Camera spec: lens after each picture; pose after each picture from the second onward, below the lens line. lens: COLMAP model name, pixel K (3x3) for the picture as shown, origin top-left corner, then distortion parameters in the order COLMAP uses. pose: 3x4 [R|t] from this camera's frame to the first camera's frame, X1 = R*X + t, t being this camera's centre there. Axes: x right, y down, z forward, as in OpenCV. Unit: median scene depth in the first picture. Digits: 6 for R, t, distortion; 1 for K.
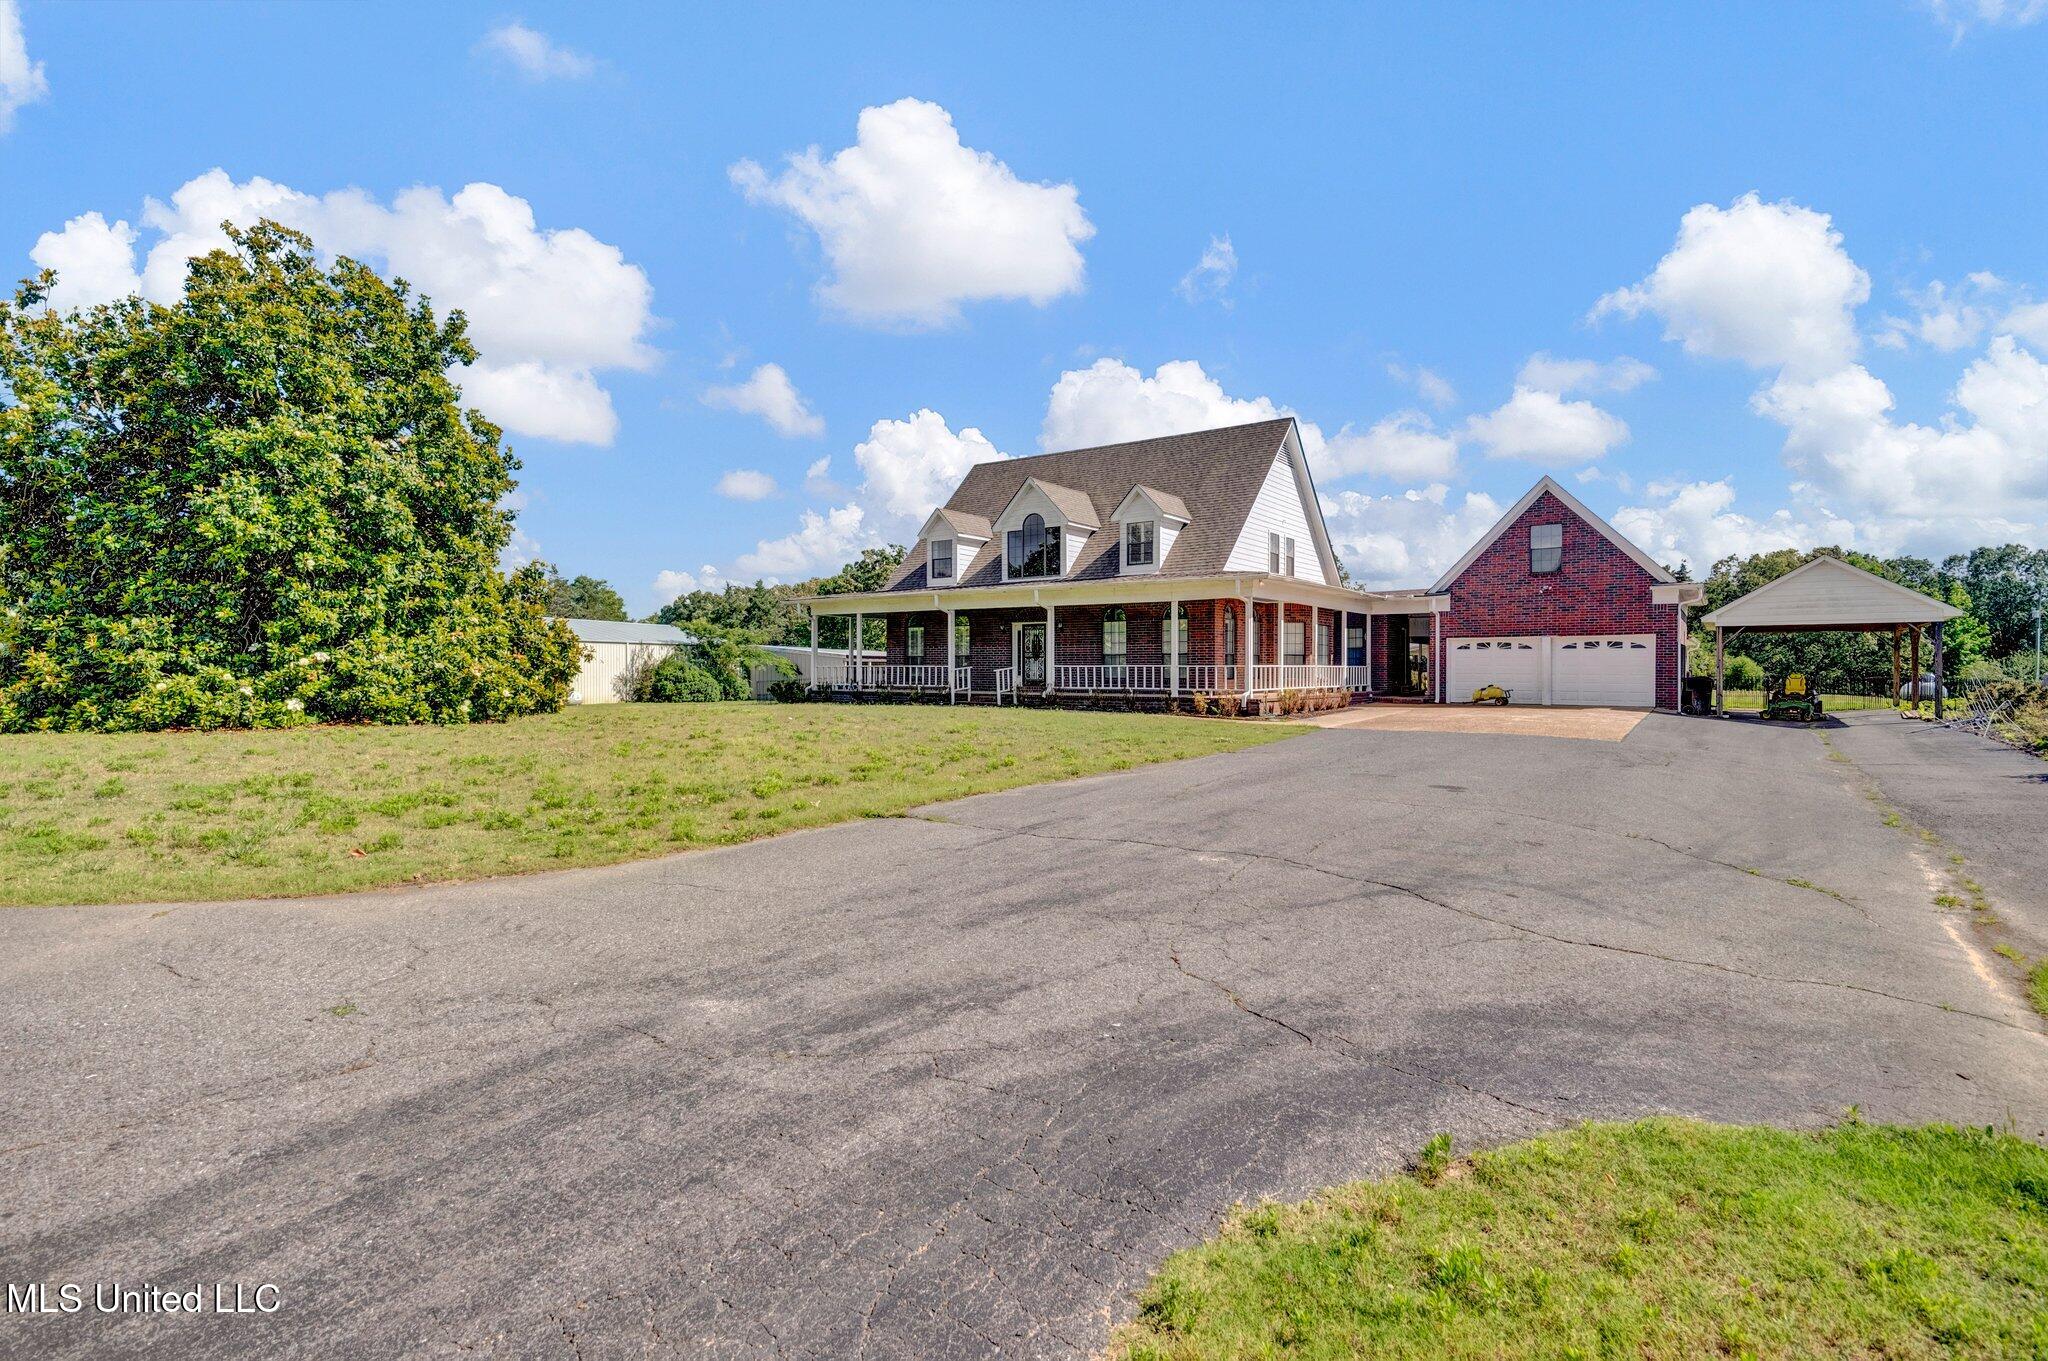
lens RADIAL K [[1004.5, 0, 1024.0], [0, 1004.5, 680.5], [0, 0, 1]] dist [0.012318, -0.000306]
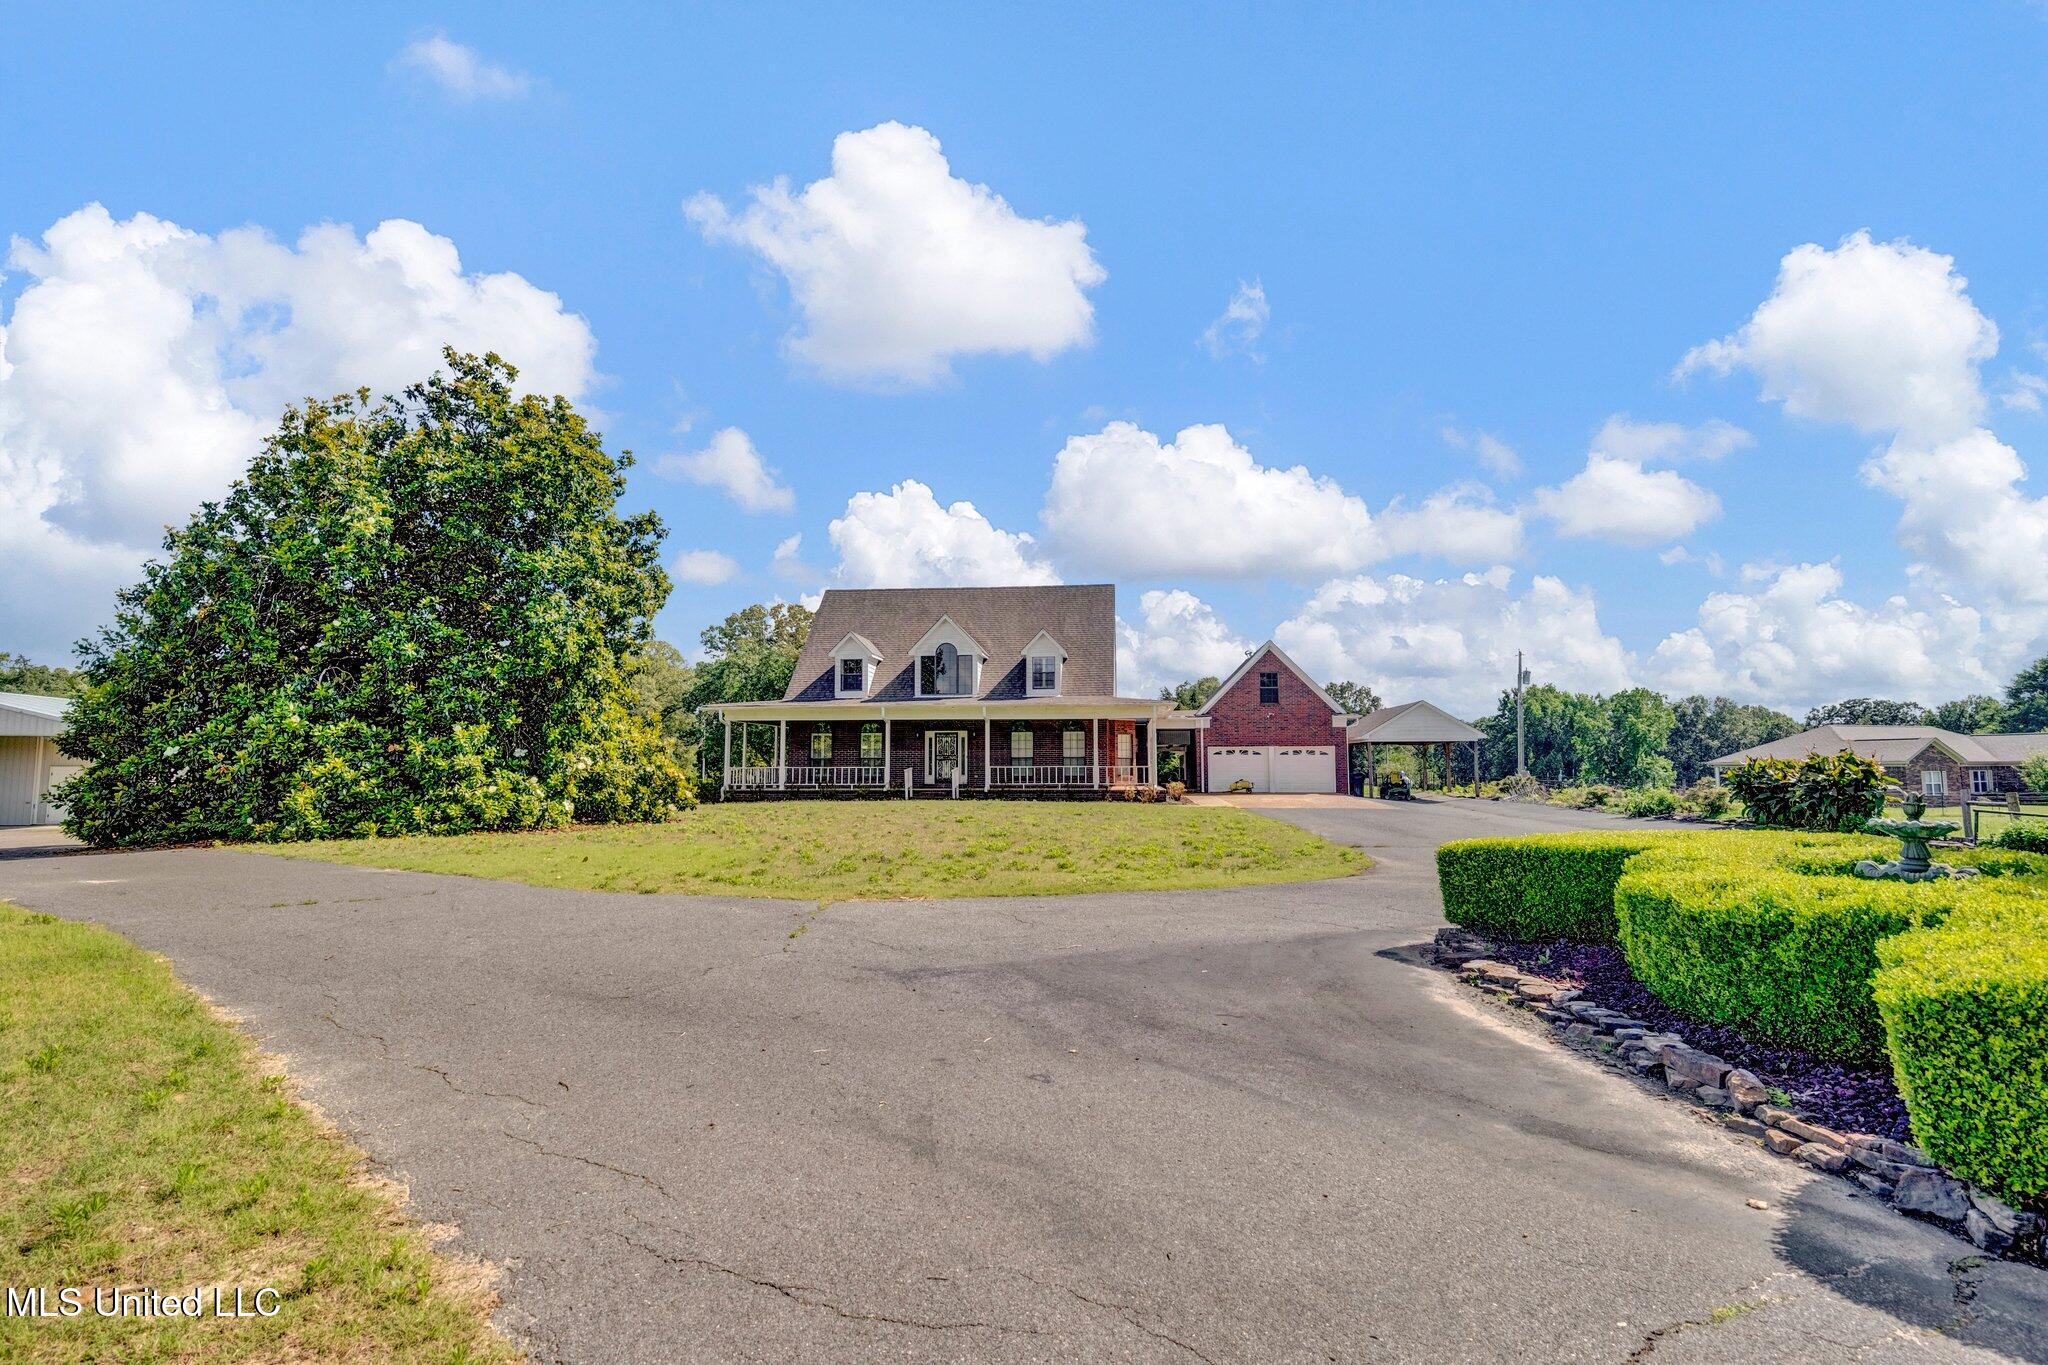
lens RADIAL K [[1022.3, 0, 1024.0], [0, 1022.3, 682.5], [0, 0, 1]] dist [0.021211, -0.000336]
pose [[0.867213, 0.038593, 0.496440, -0.566582], [0.008926, 0.995627, -0.092992, -0.000284], [-0.497858, 0.085075, 0.863076, -0.137556]]
